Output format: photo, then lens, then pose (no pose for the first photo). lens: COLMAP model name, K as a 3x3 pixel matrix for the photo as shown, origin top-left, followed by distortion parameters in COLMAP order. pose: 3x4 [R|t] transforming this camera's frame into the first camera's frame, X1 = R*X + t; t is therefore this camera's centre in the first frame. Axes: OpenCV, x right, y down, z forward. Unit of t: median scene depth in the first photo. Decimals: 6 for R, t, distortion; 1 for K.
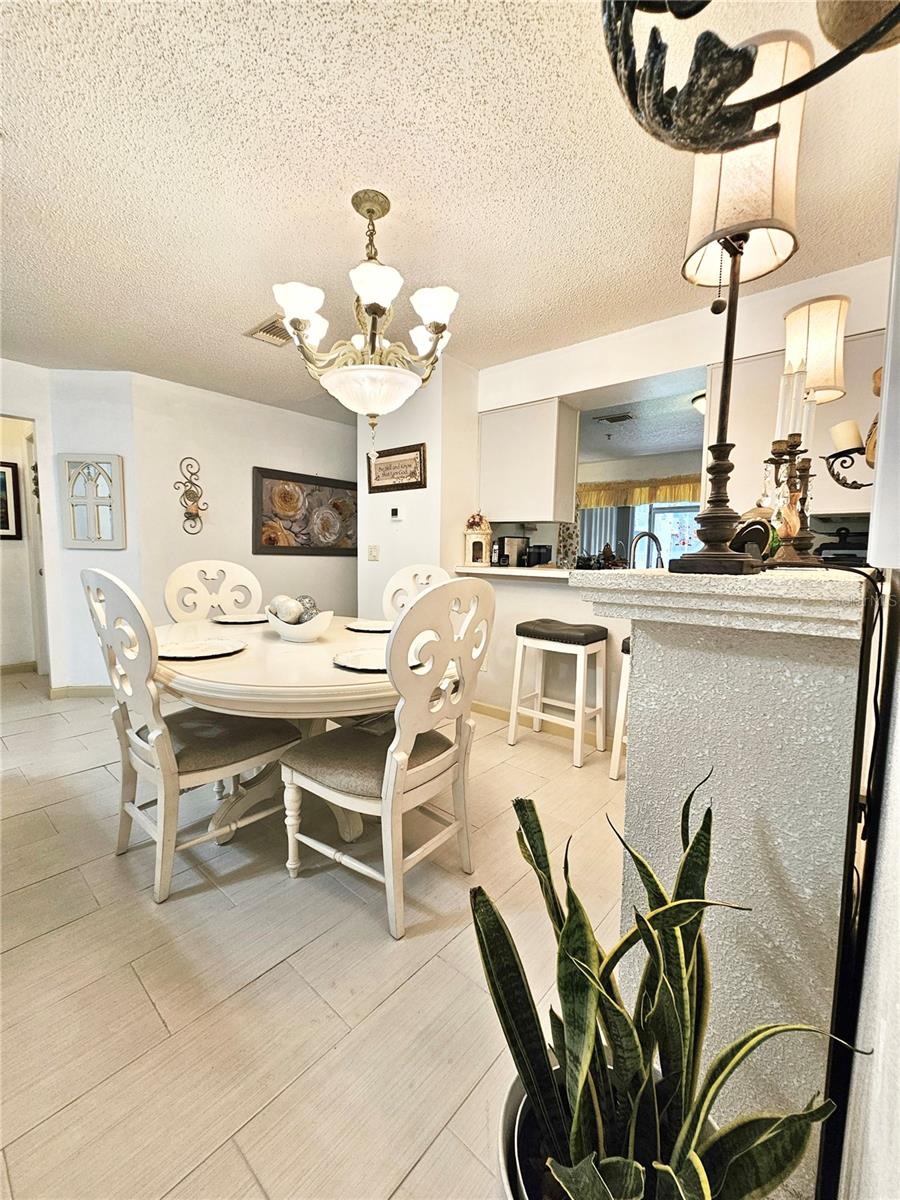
lens RADIAL K [[493.8, 0, 446.0], [0, 493.8, 599.6], [0, 0, 1]] dist [-0.003748, 0.002272]
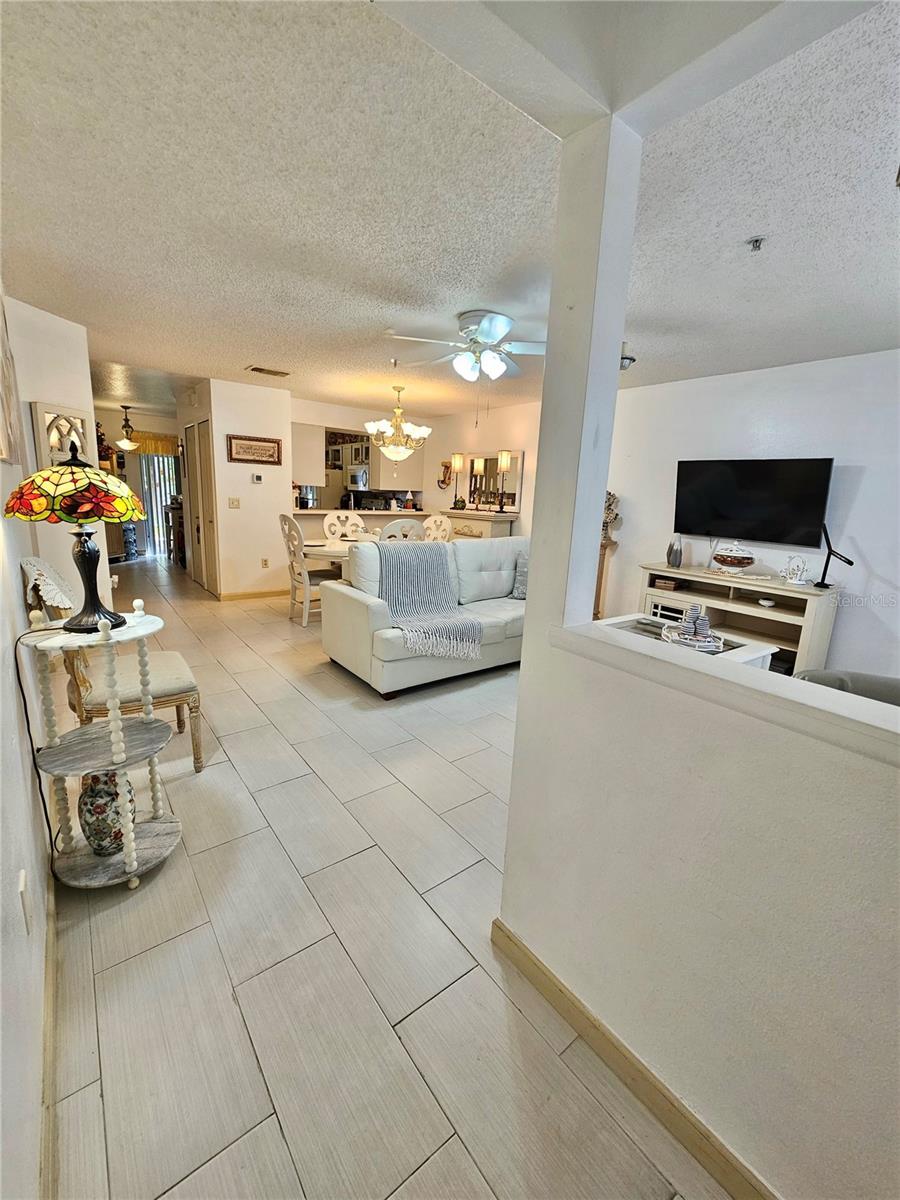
lens RADIAL K [[493.8, 0, 438.9], [0, 493.8, 596.5], [0, 0, 1]] dist [-0.003748, 0.002272]
pose [[0.197852, -0.209635, 0.957553, -1.313626], [0.058344, 0.977650, 0.201979, -0.072653], [-0.978494, 0.015905, 0.205661, 0.079761]]
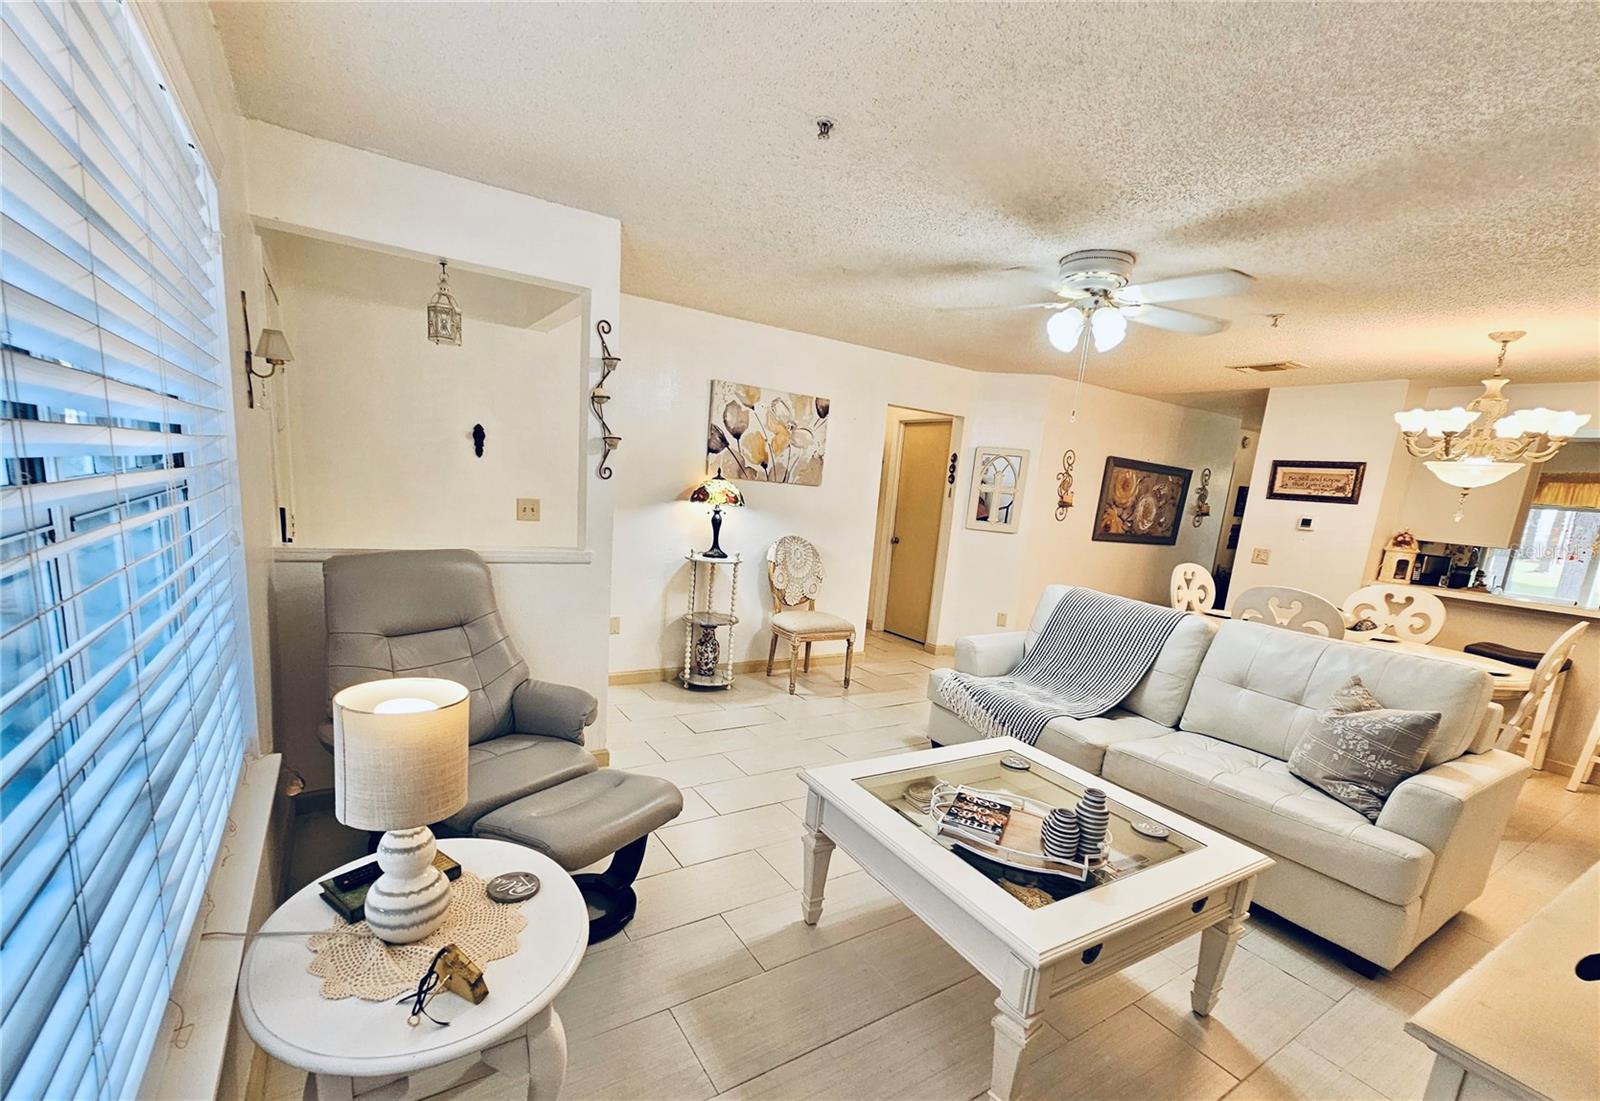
lens RADIAL K [[696.8, 0, 795.5], [0, 696.8, 619.3], [0, 0, 1]] dist [0.001680, -0.002839]
pose [[0.958031, 0.117966, -0.261266, -0.596092], [-0.095762, 0.990746, 0.096190, -0.009412], [0.270196, -0.067133, 0.960462, -0.592443]]
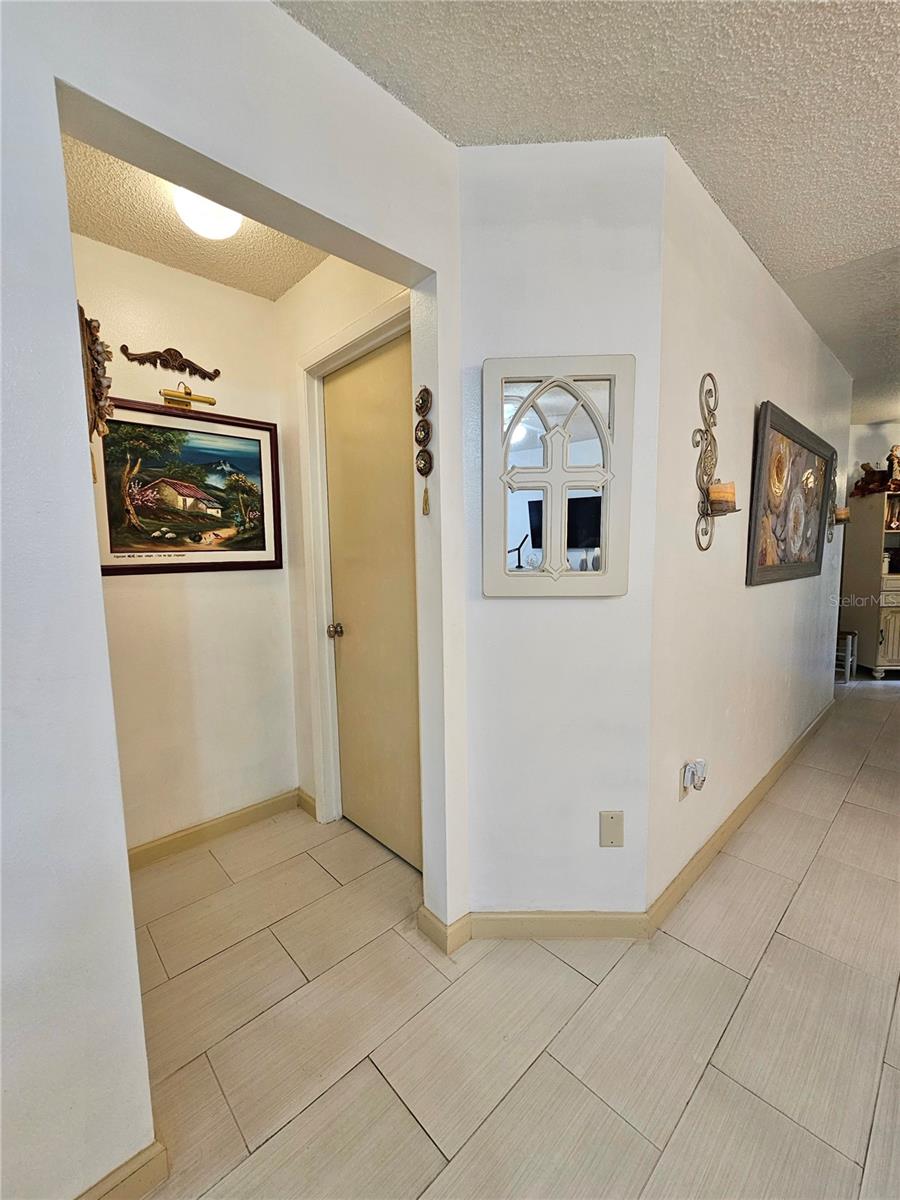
lens RADIAL K [[493.8, 0, 448.7], [0, 493.8, 599.7], [0, 0, 1]] dist [-0.003748, 0.002272]
pose [[0.995237, -0.020806, -0.095242, -0.646556], [0.020986, 0.999779, 0.000890, -0.086338], [0.095203, -0.002885, 0.995454, 0.497130]]
